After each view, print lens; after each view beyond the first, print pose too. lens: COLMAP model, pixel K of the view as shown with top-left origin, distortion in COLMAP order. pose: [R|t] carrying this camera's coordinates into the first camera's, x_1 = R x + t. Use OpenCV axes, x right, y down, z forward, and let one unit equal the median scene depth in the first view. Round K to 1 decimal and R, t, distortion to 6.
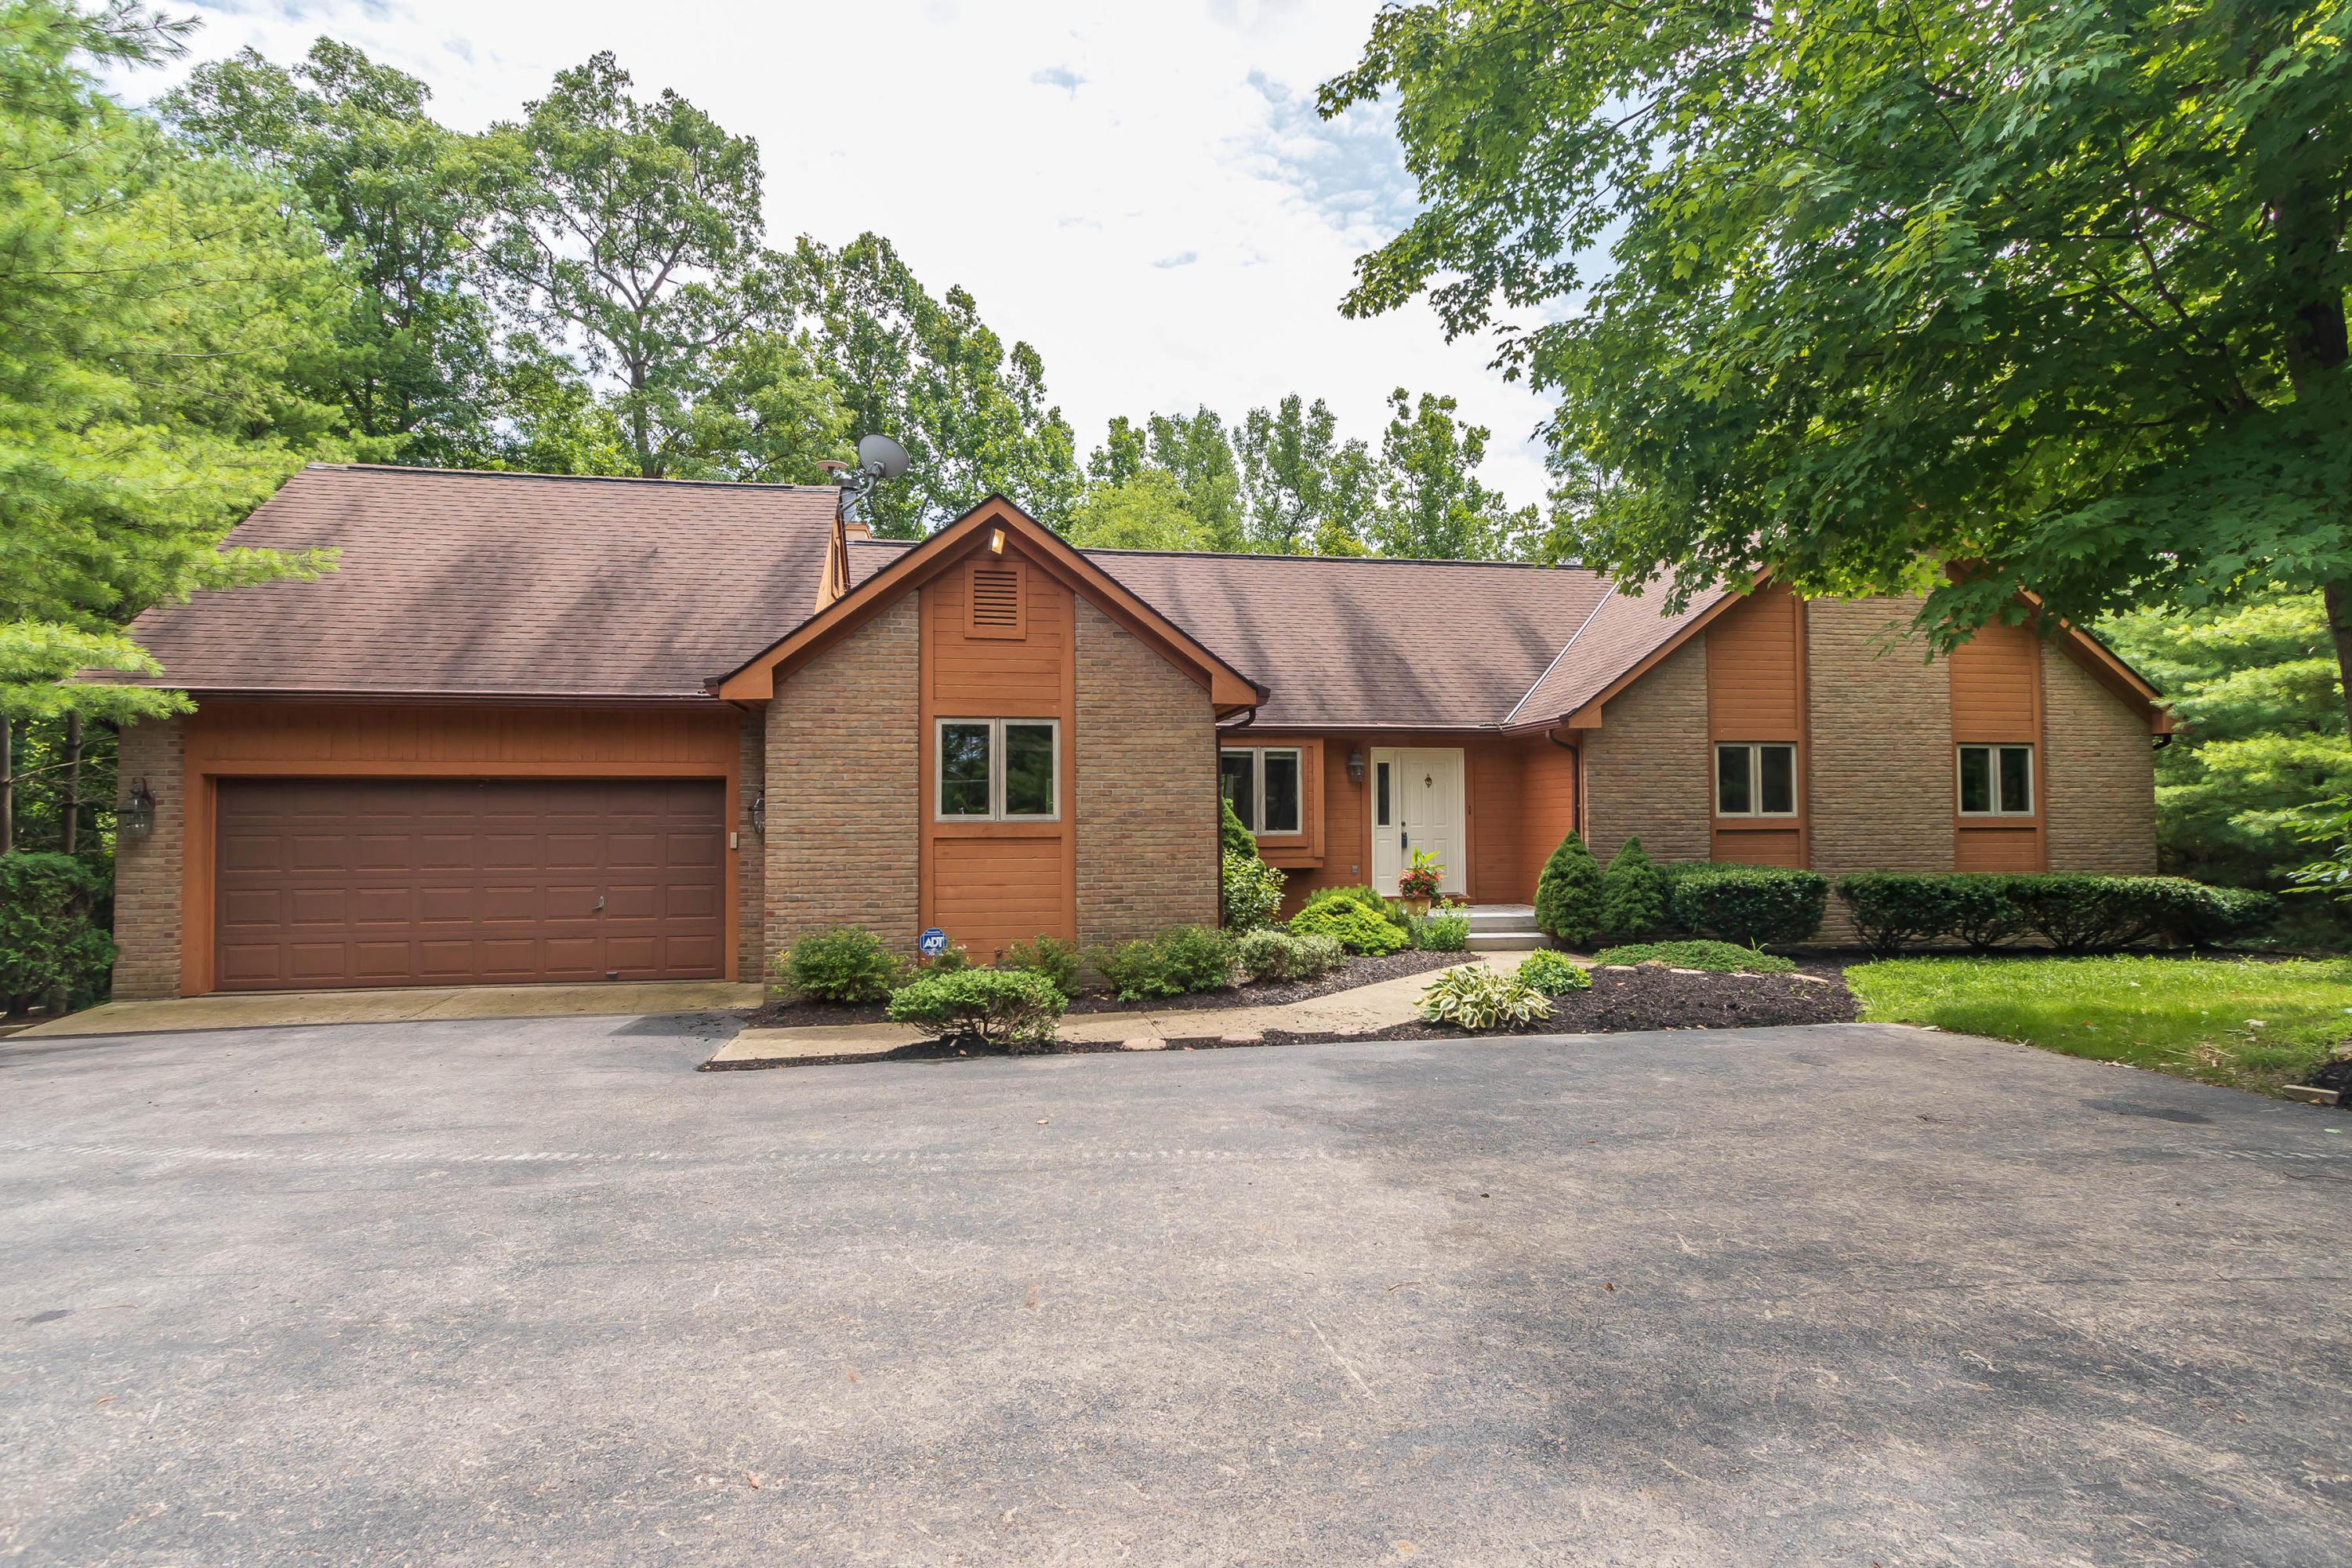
lens RADIAL K [[1103.5, 0, 1189.3], [0, 1103.5, 761.2], [0, 0, 1]] dist [0.002939, -0.000057]
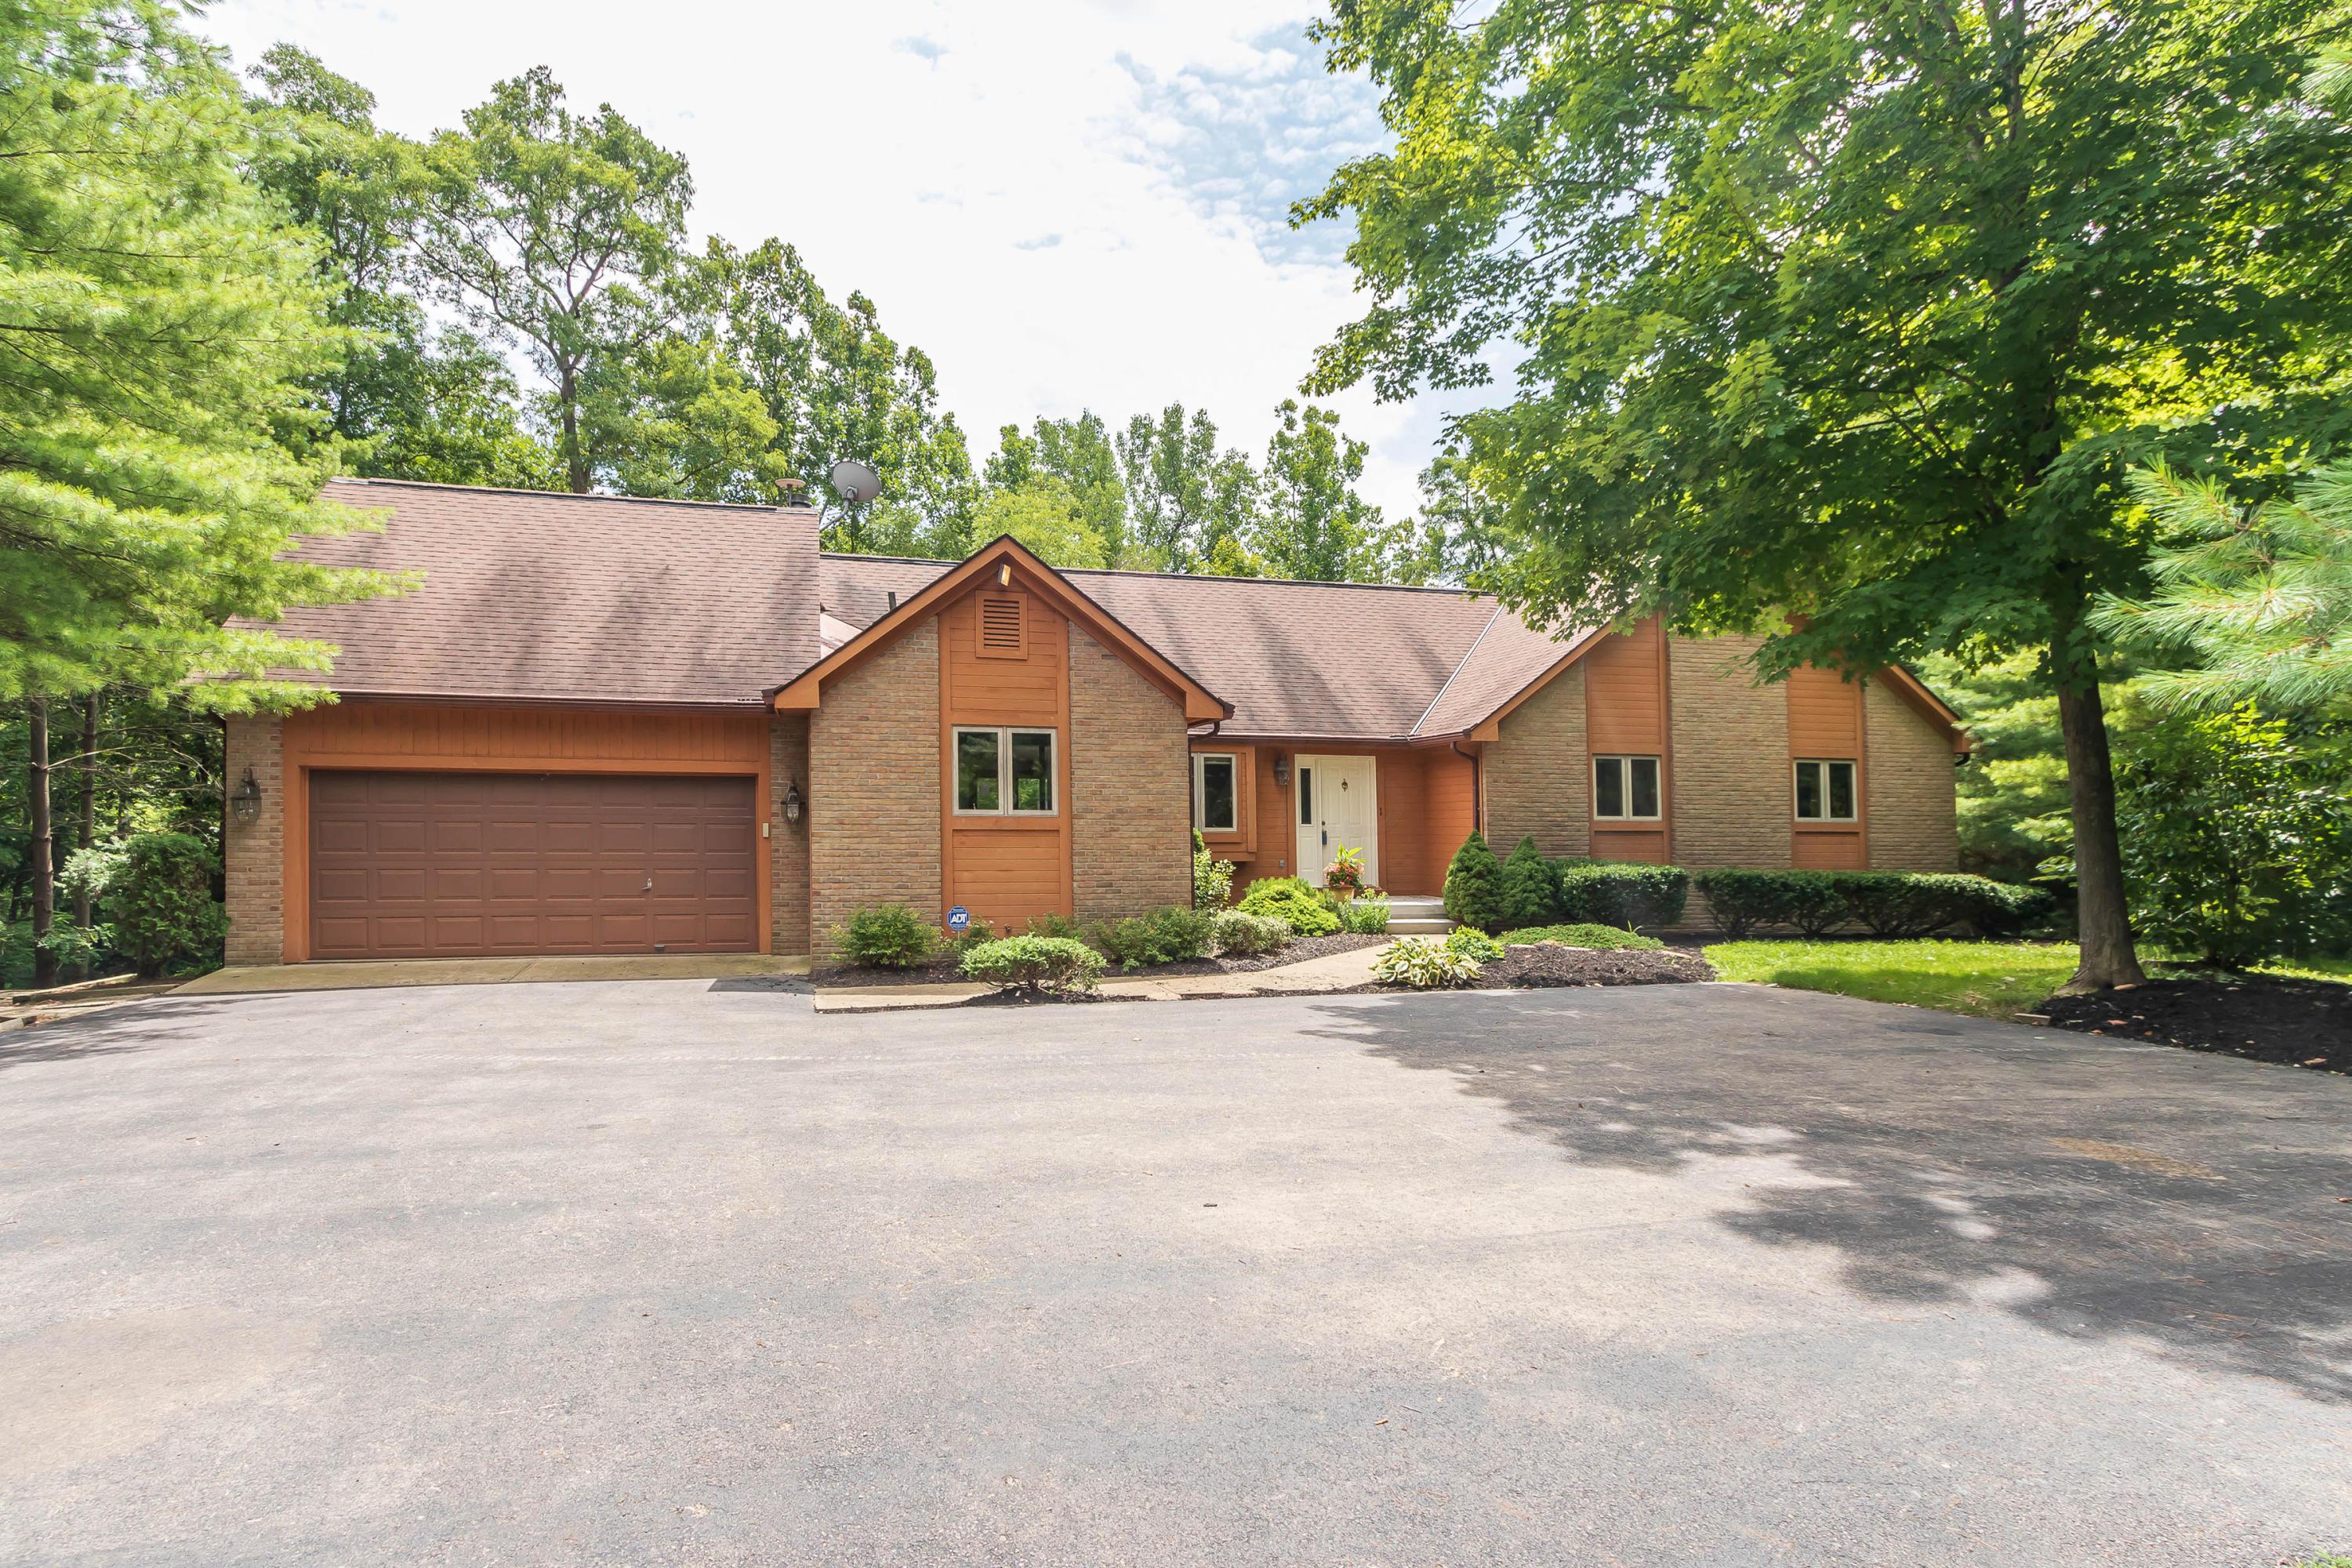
lens RADIAL K [[1154.8, 0, 1119.0], [0, 1154.8, 733.3], [0, 0, 1]] dist [0.001050, -0.000645]
pose [[0.996968, 0.015724, 0.076211, -0.121676], [-0.013872, 0.999597, -0.024774, -0.003255], [-0.076570, 0.023642, 0.996784, -0.180950]]
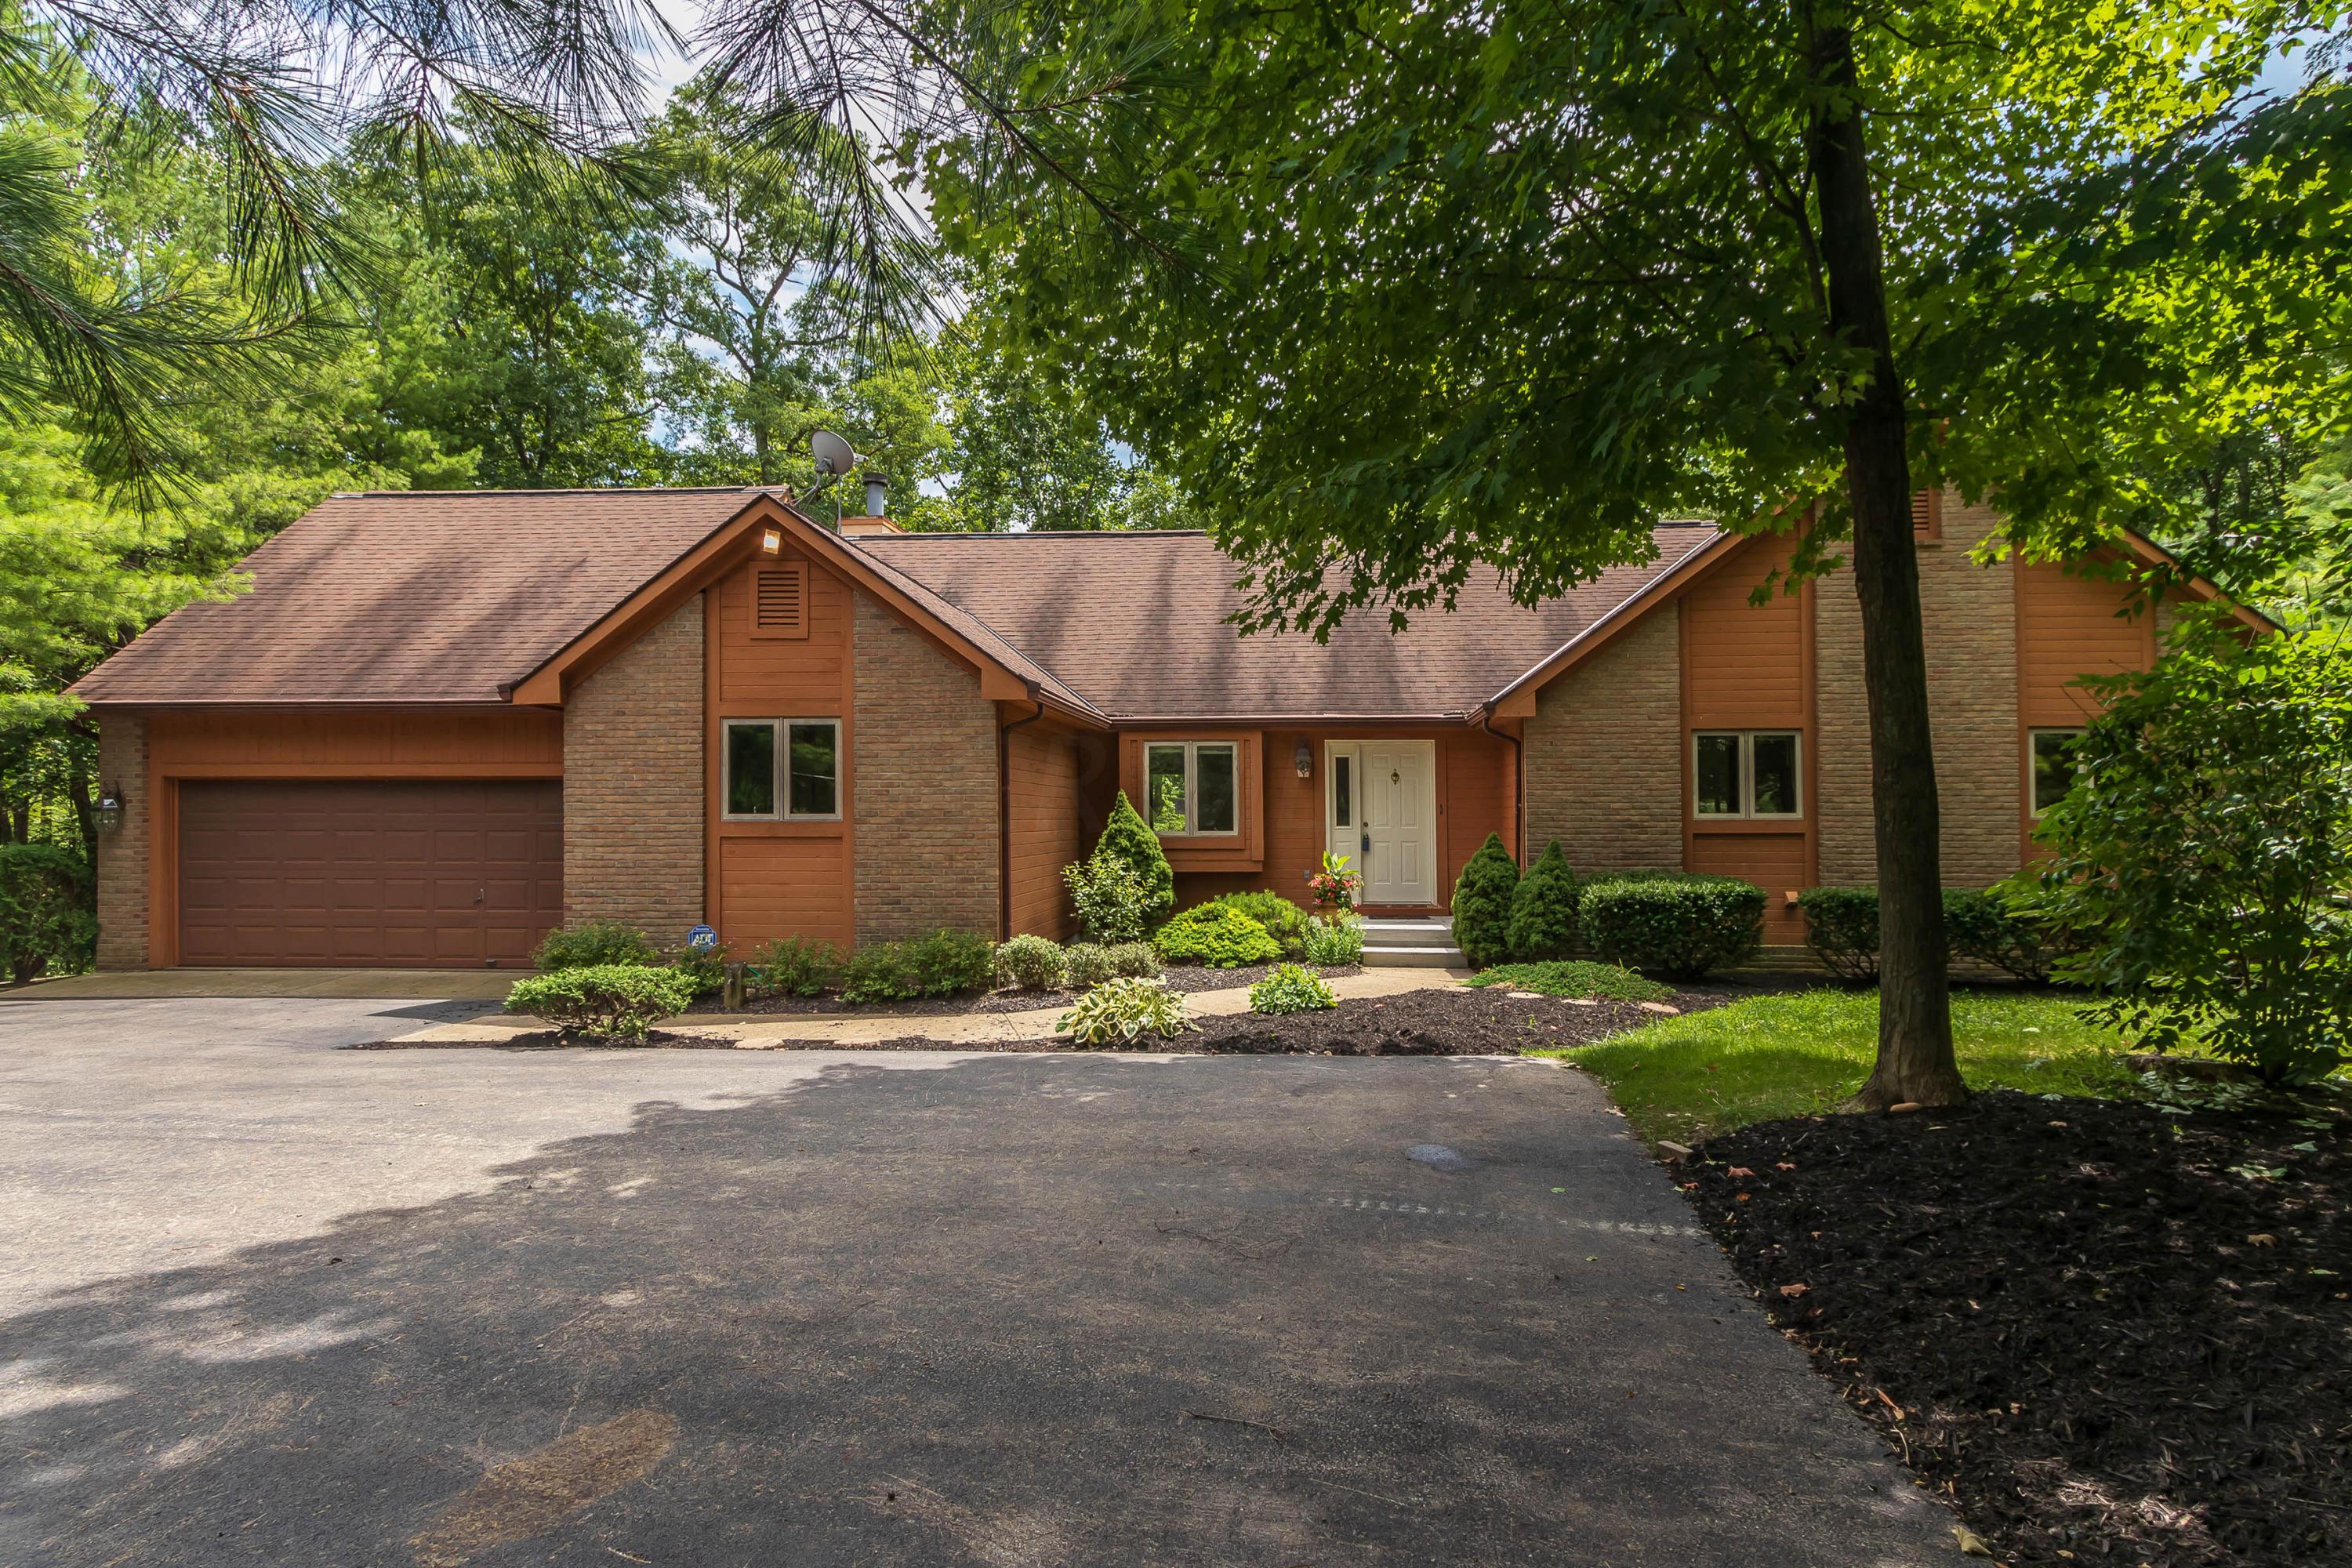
lens RADIAL K [[1235.2, 0, 1330.3], [0, 1235.2, 754.1], [0, 0, 1]] dist [0.000702, -0.000235]
pose [[0.976231, -0.007465, -0.216605, 0.458836], [0.007978, 0.999967, 0.001492, -0.003211], [0.216586, -0.003185, 0.976258, 0.011396]]
